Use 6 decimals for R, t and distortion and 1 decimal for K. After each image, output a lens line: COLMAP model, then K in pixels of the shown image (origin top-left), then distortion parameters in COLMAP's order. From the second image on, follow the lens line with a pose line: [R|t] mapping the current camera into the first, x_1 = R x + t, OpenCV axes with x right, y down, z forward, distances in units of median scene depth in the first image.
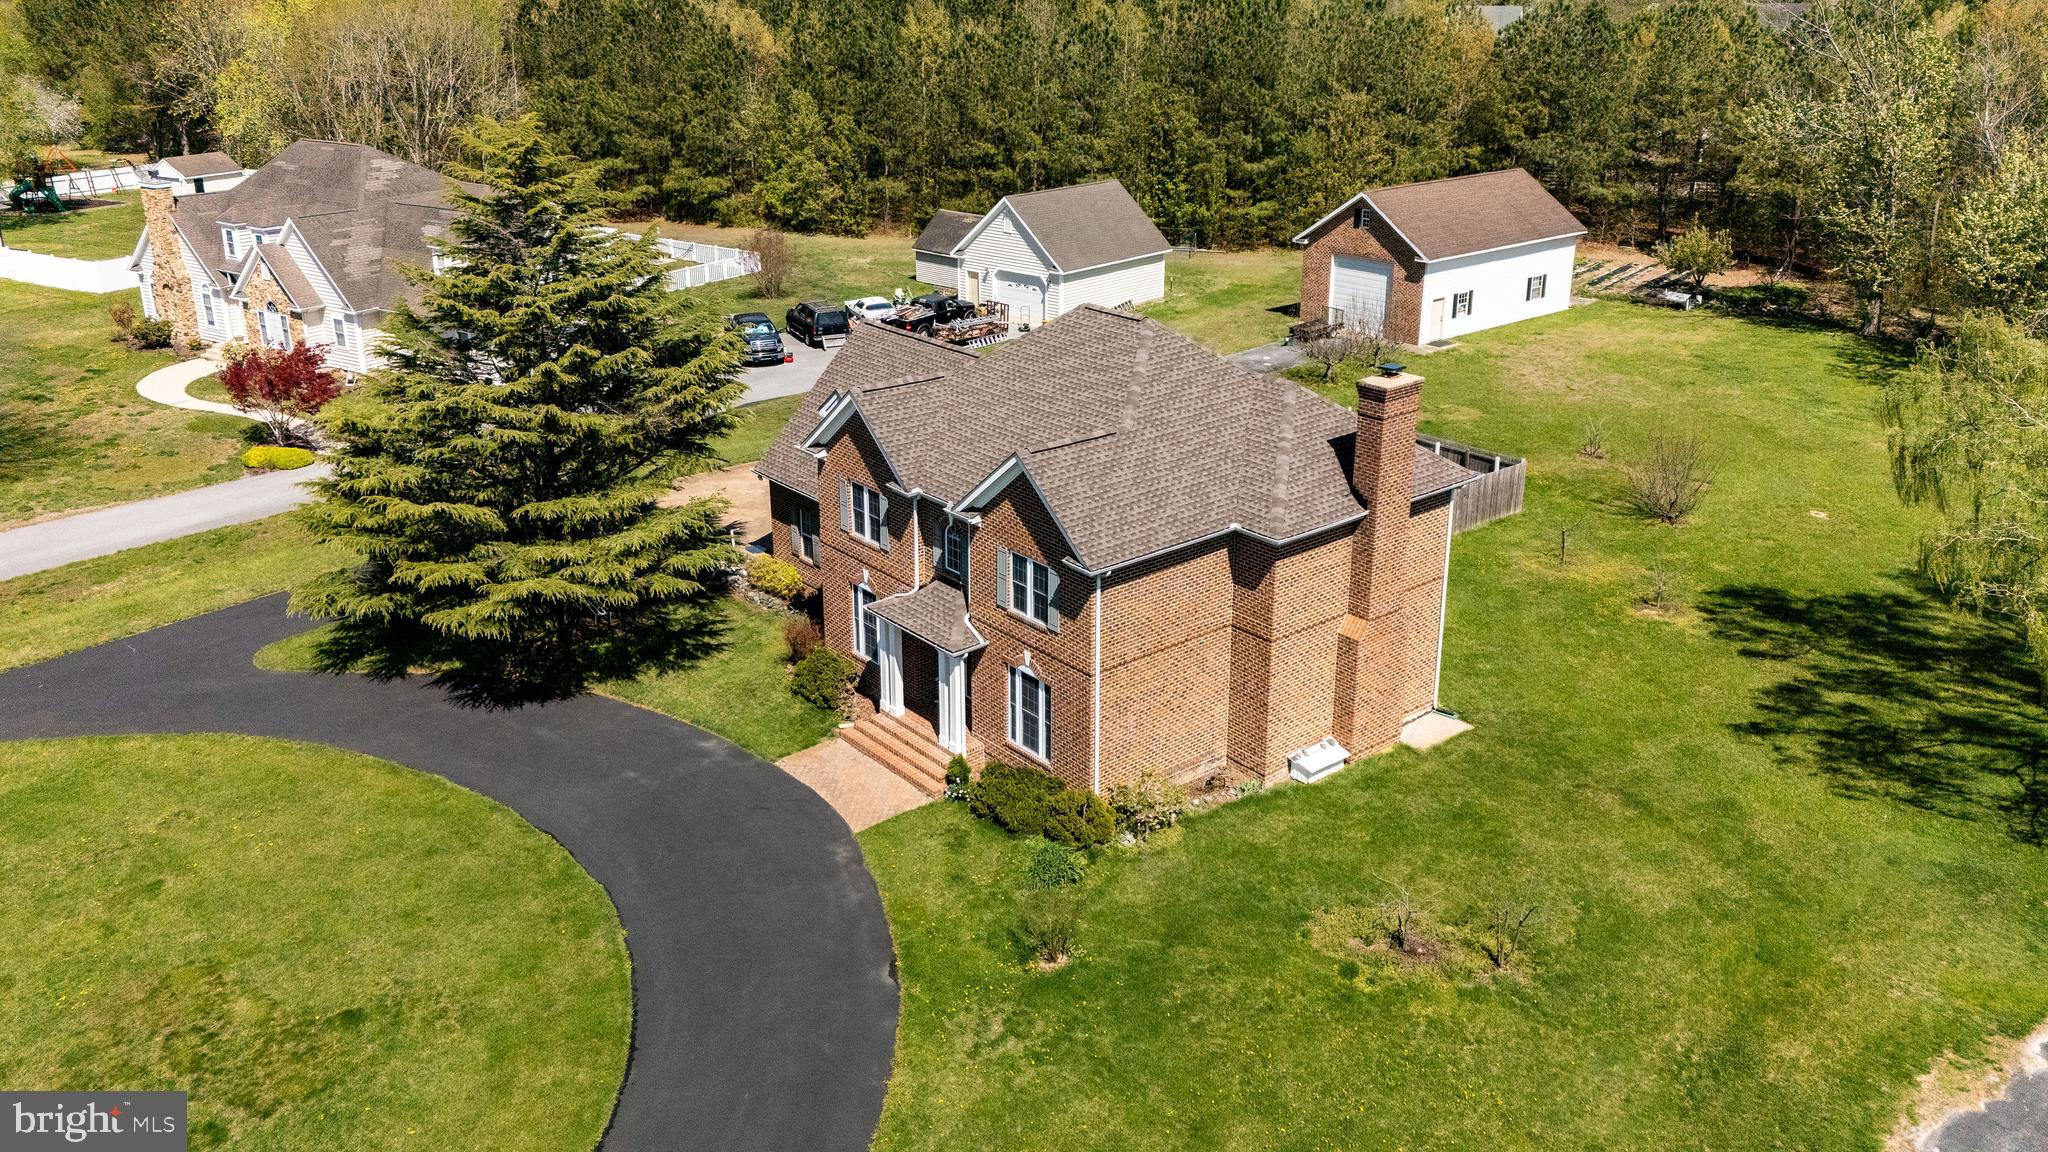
lens RADIAL K [[1543.1, 0, 1024.7], [0, 1543.1, 475.5], [0, 0, 1]] dist [0.074122, -0.005024]
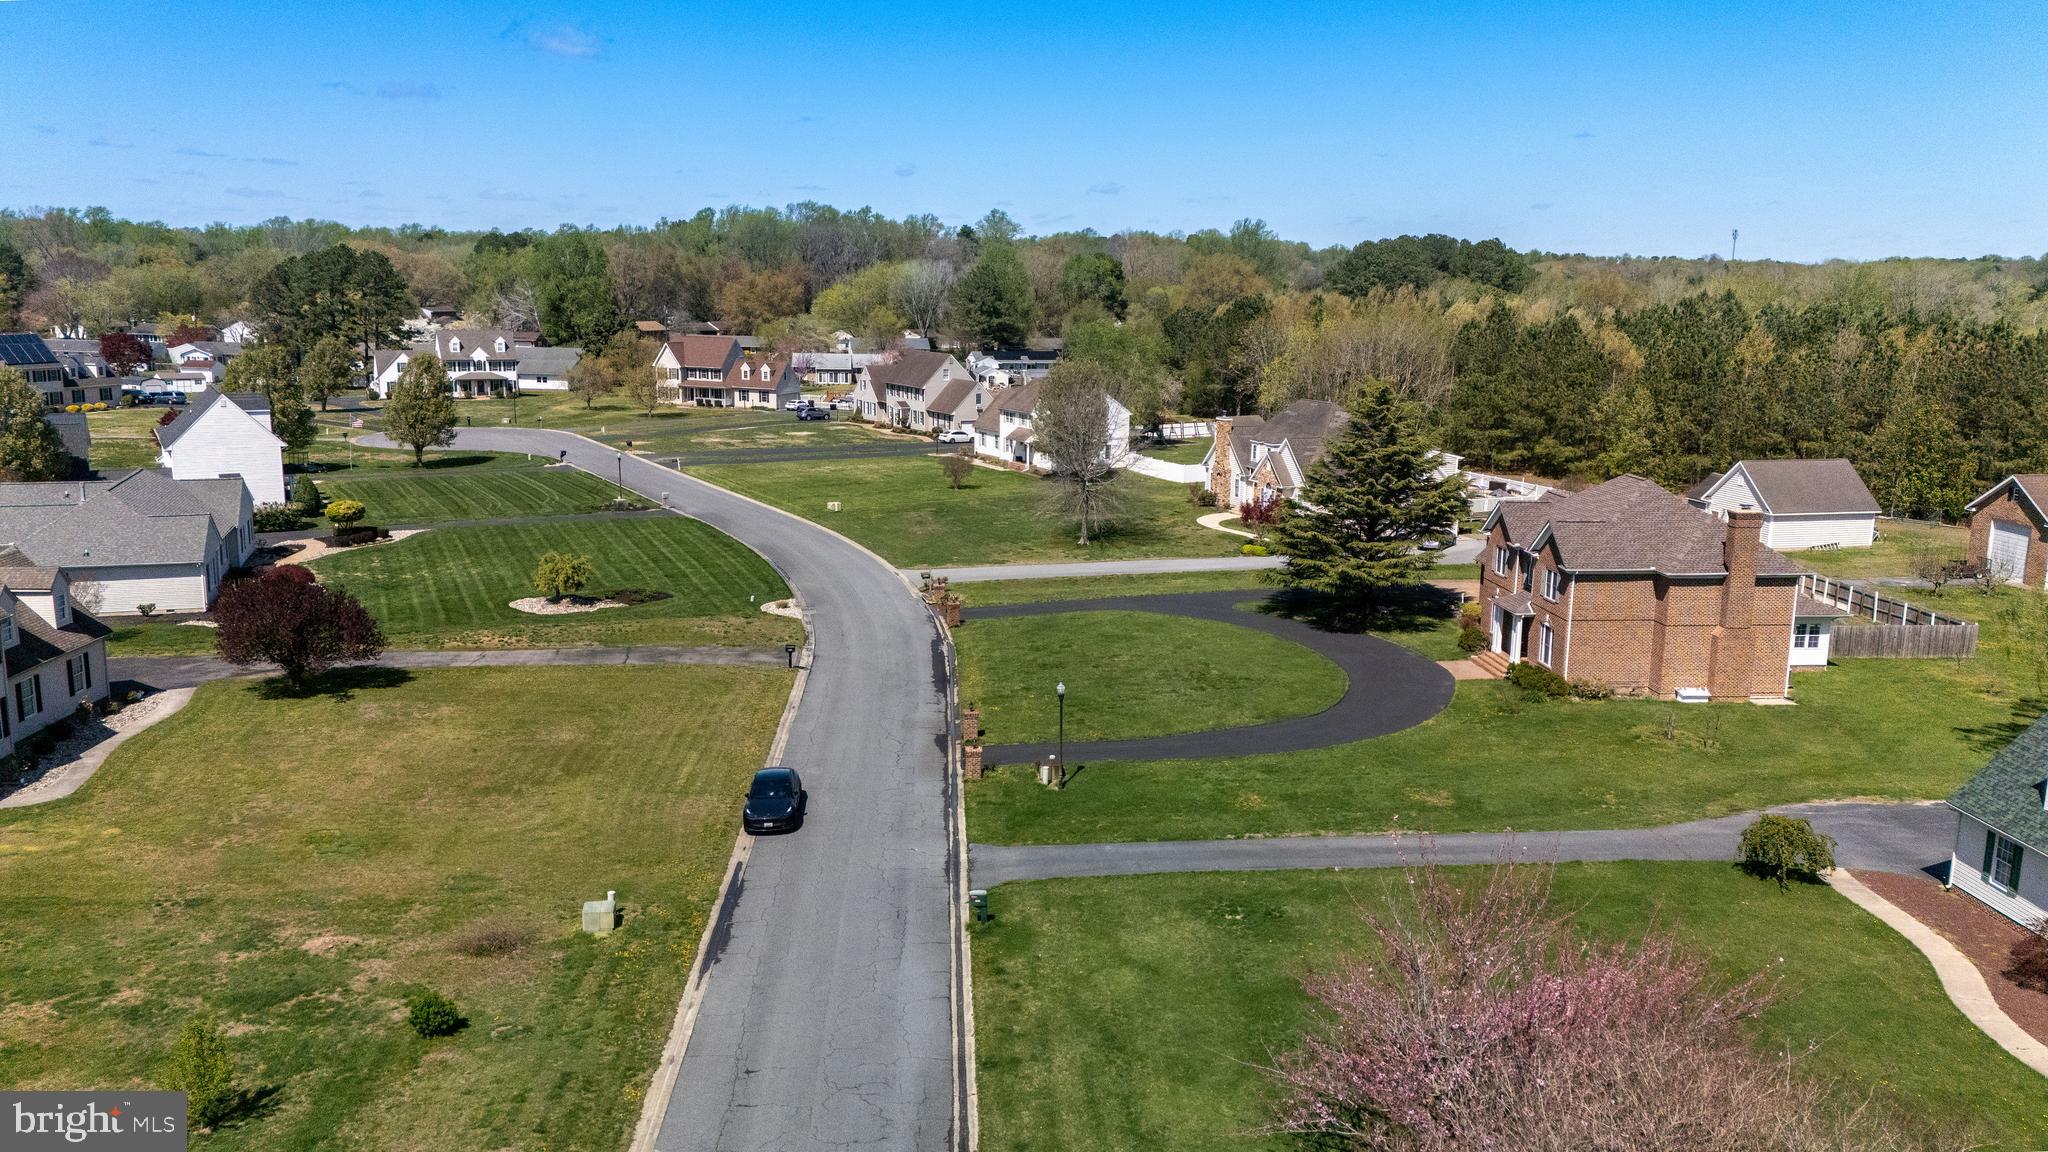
lens RADIAL K [[1515.6, 0, 1049.5], [0, 1515.6, 519.6], [0, 0, 1]] dist [0.098670, -0.091893]
pose [[0.823559, 0.104902, -0.557446, 0.283644], [-0.194846, 0.975269, -0.104332, 0.159624], [0.532715, 0.194540, 0.823632, -0.550291]]
